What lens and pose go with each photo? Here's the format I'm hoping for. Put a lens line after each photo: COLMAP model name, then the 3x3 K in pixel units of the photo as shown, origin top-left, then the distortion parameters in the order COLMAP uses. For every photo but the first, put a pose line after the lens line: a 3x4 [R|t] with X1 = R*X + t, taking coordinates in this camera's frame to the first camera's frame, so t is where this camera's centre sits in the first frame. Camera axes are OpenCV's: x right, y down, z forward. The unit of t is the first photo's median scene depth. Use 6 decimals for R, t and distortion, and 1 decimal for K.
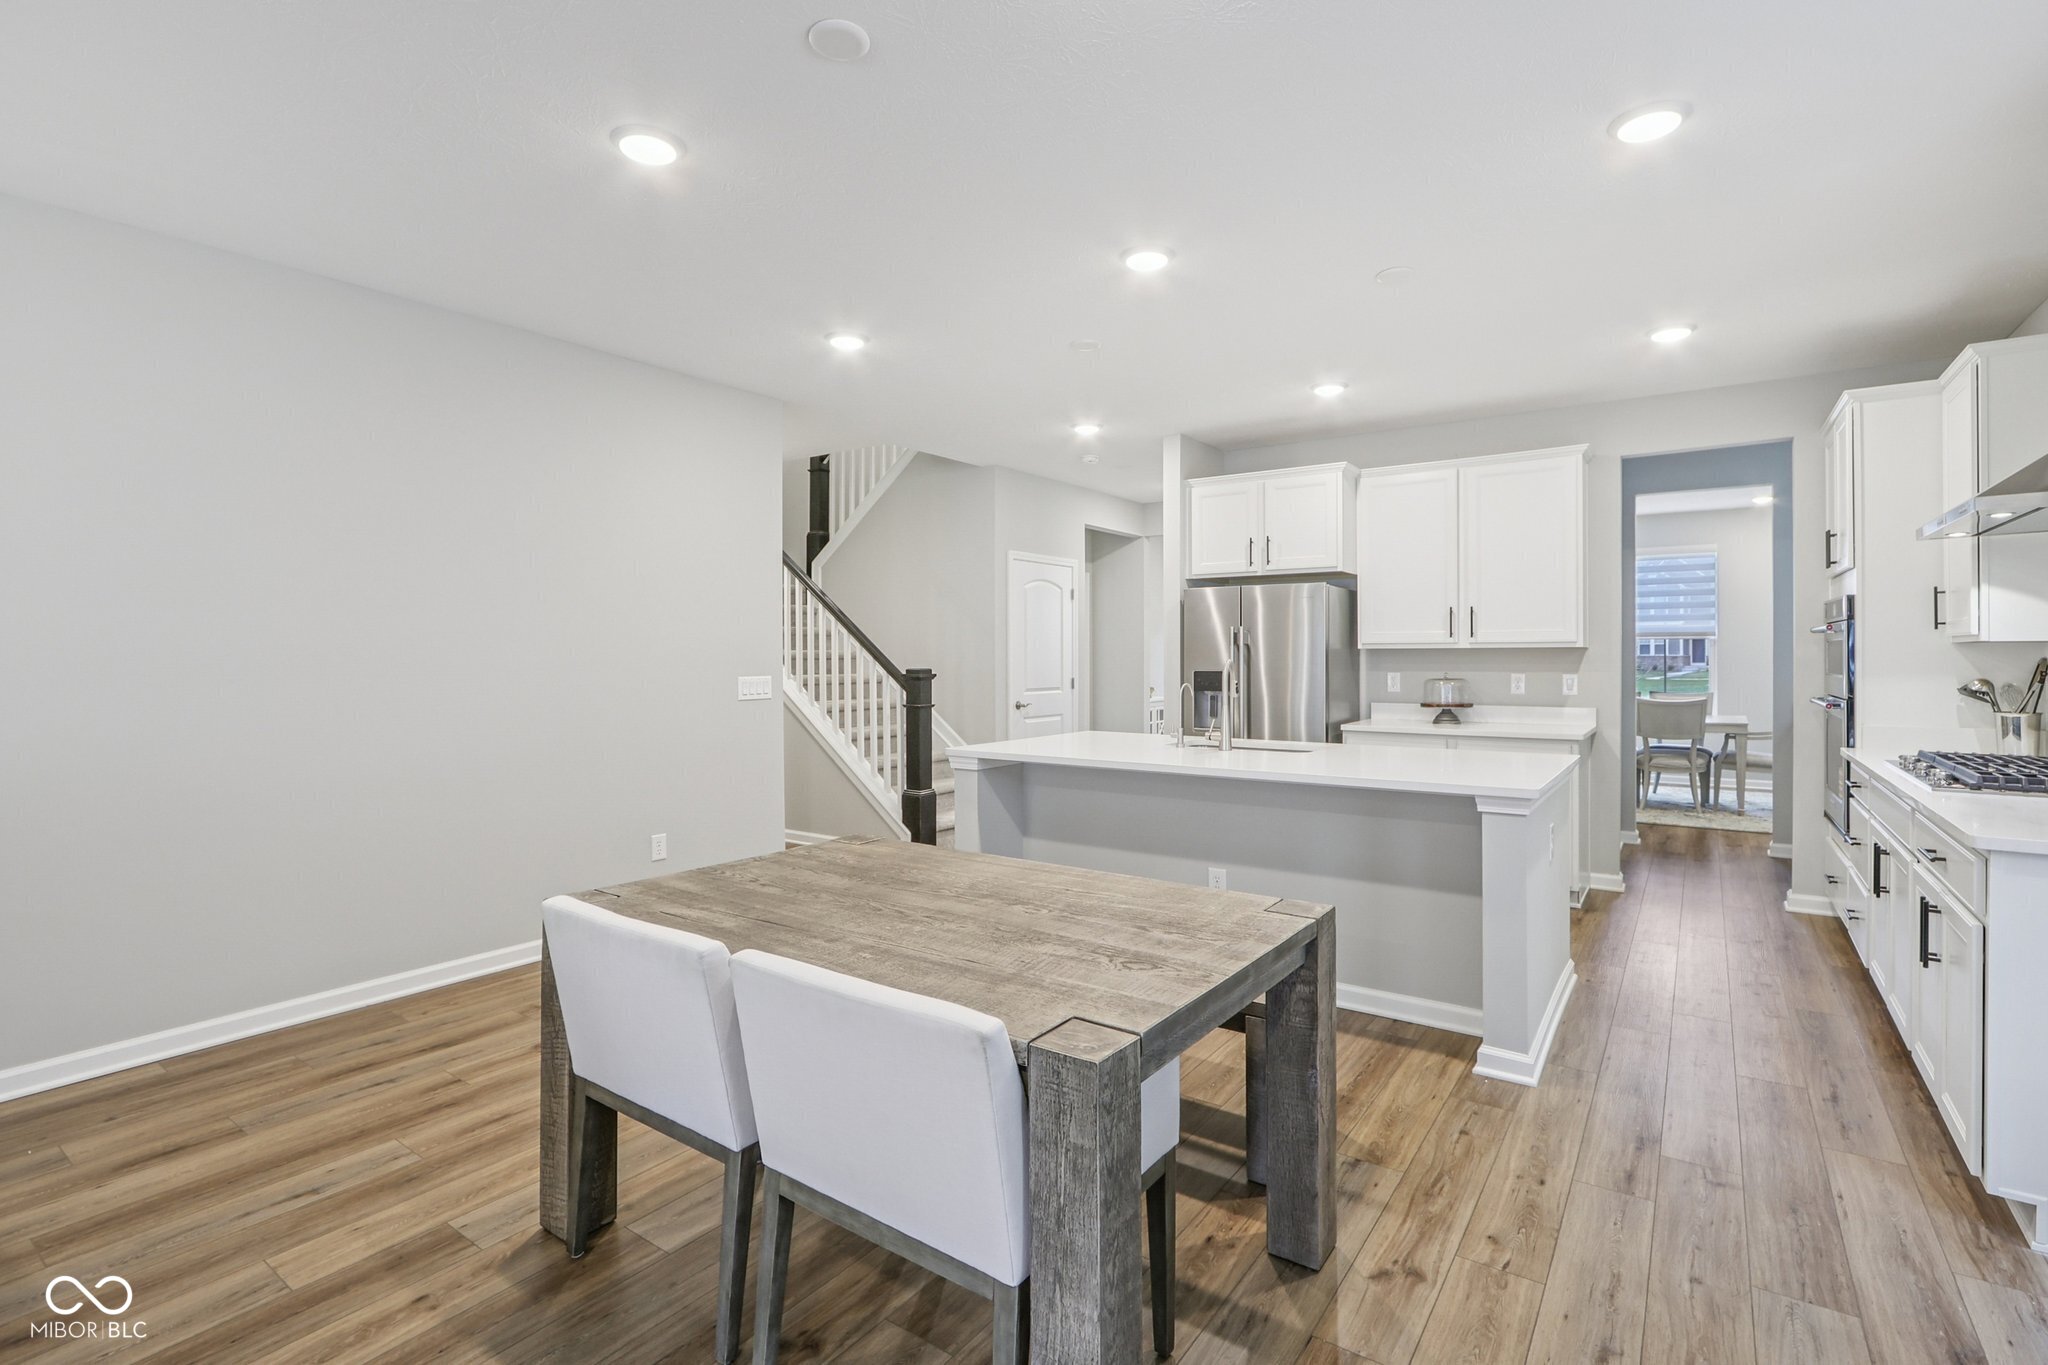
lens RADIAL K [[942.8, 0, 1062.1], [0, 942.8, 657.4], [0, 0, 1]] dist [-0.018912, 0.004102]
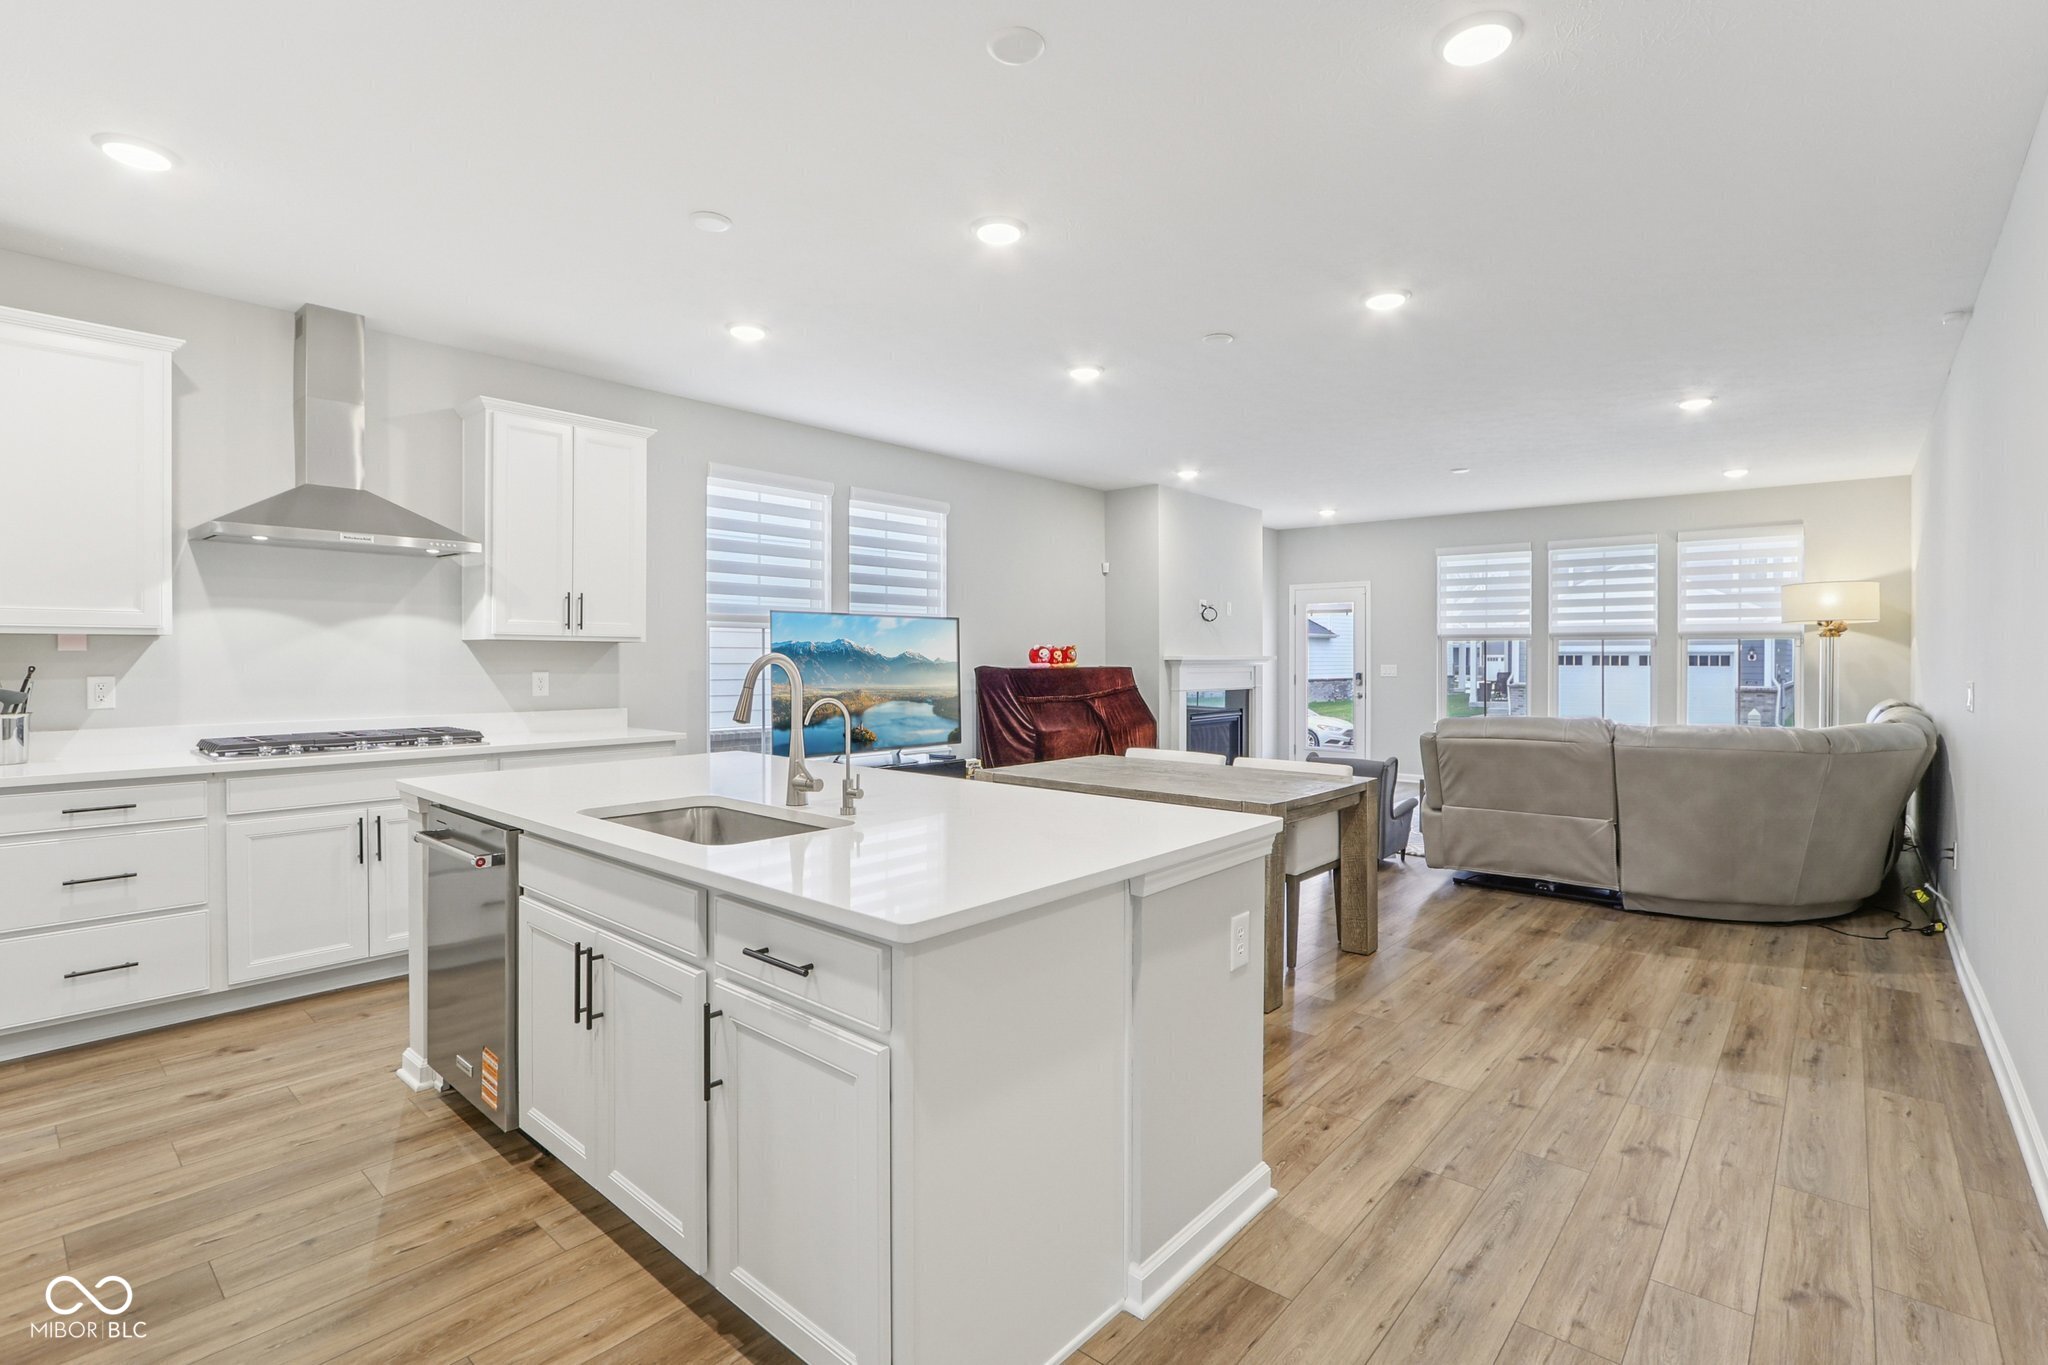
lens RADIAL K [[942.8, 0, 1047.2], [0, 942.8, 666.9], [0, 0, 1]] dist [-0.018912, 0.004102]
pose [[-0.994318, -0.000238, 0.106446, -0.035641], [0.001201, 0.999909, 0.013451, 0.002634], [-0.106439, 0.013502, -0.994228, 1.137390]]
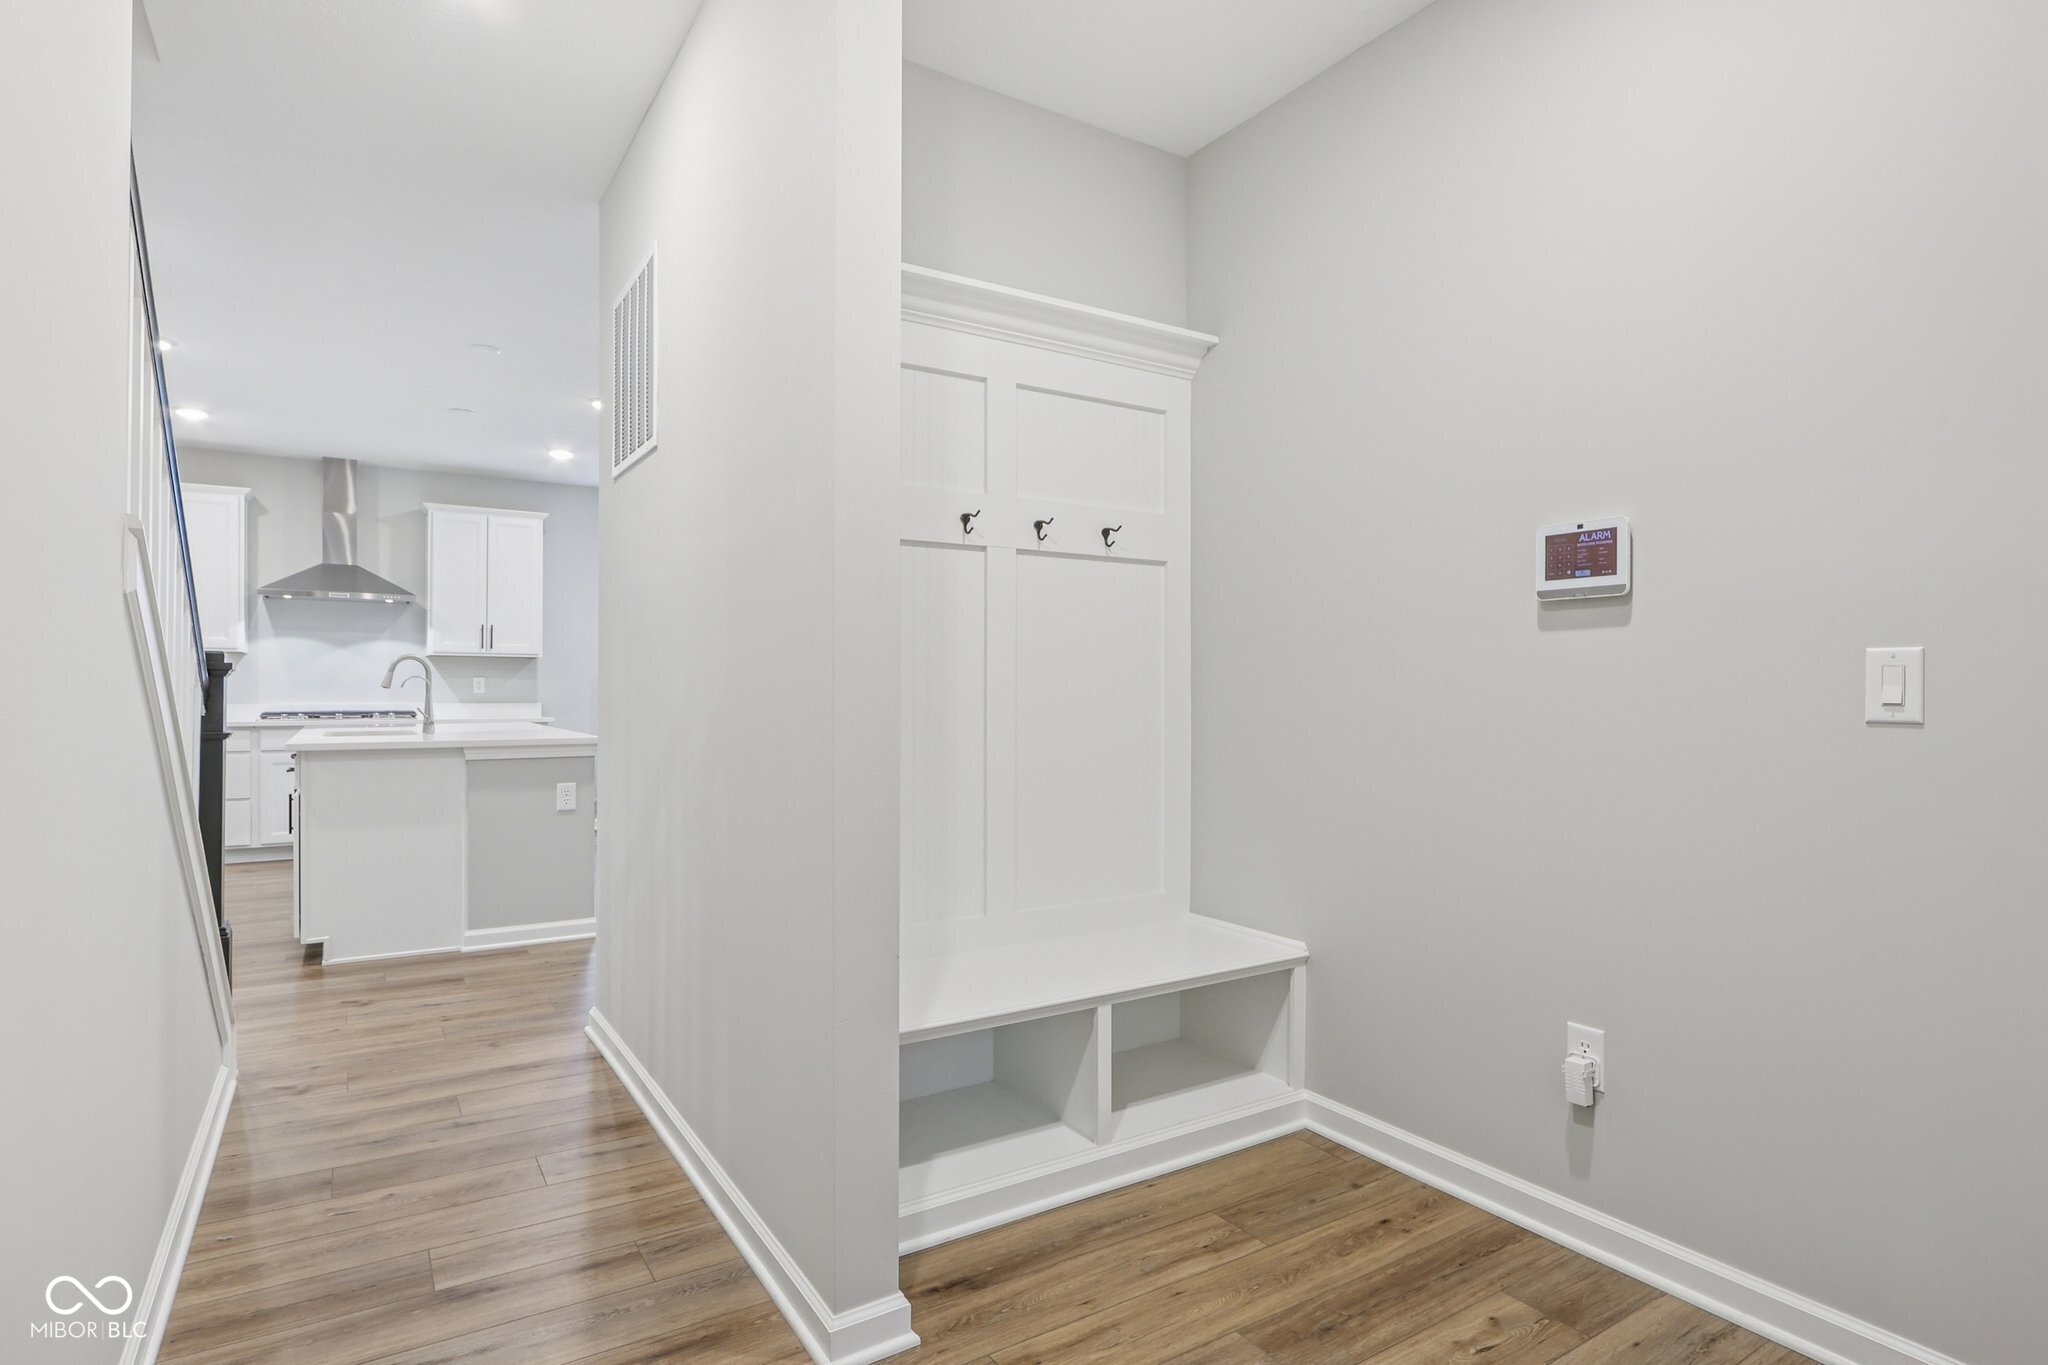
lens RADIAL K [[1094.5, 0, 1027.1], [0, 1094.5, 689.3], [0, 0, 1]] dist [0.025386, -0.001007]
pose [[-0.914990, 0.000141, 0.403476, -0.769122], [0.000791, 0.999999, 0.001445, 0.031993], [-0.403475, 0.001641, -0.914989, 1.415266]]
